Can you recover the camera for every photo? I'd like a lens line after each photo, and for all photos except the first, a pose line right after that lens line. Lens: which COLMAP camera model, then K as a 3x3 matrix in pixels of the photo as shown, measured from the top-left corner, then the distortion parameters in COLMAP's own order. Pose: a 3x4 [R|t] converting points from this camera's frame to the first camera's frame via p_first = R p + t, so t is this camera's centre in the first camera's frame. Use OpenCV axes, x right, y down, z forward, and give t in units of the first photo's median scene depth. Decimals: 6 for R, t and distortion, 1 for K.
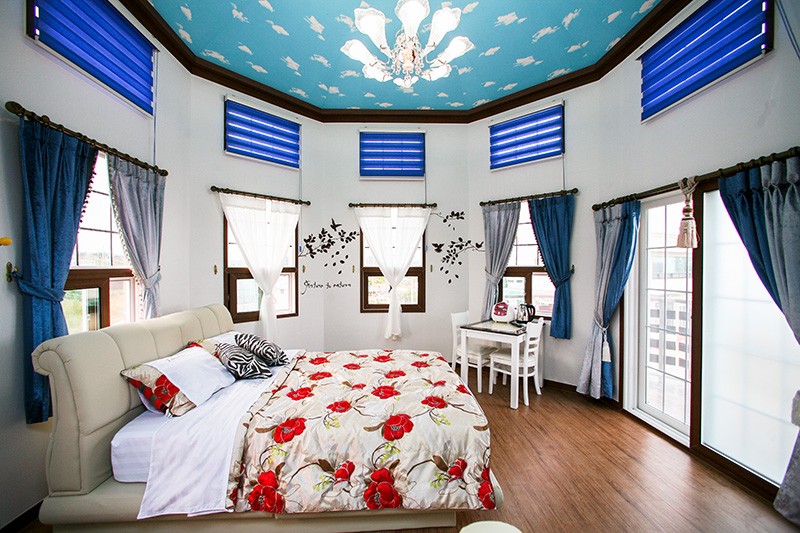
lens RADIAL K [[318.3, 0, 397.0], [0, 318.3, 269.5], [0, 0, 1]] dist [-0.026366, 0.006947]
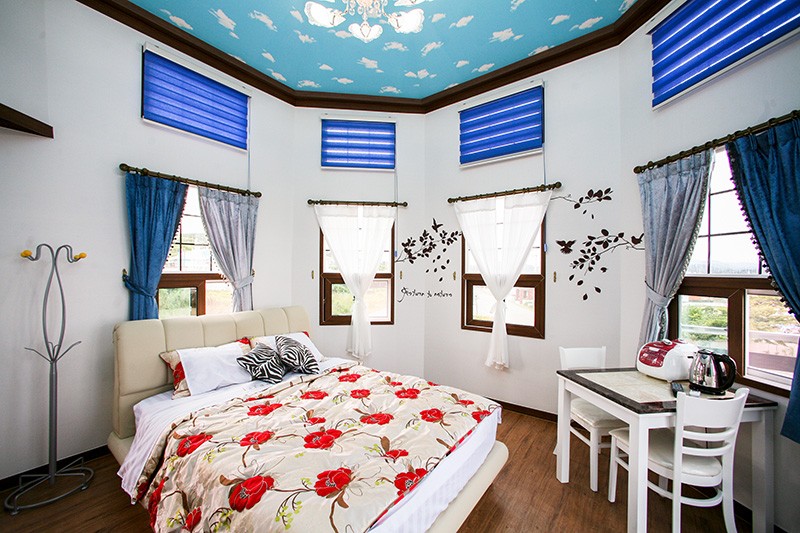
lens RADIAL K [[318.3, 0, 407.1], [0, 318.3, 269.2], [0, 0, 1]] dist [-0.026366, 0.006947]
pose [[0.769010, 0.004611, -0.639220, 0.345959], [-0.013181, 0.999876, -0.008644, -0.011458], [0.639101, 0.015073, 0.768975, 0.306944]]
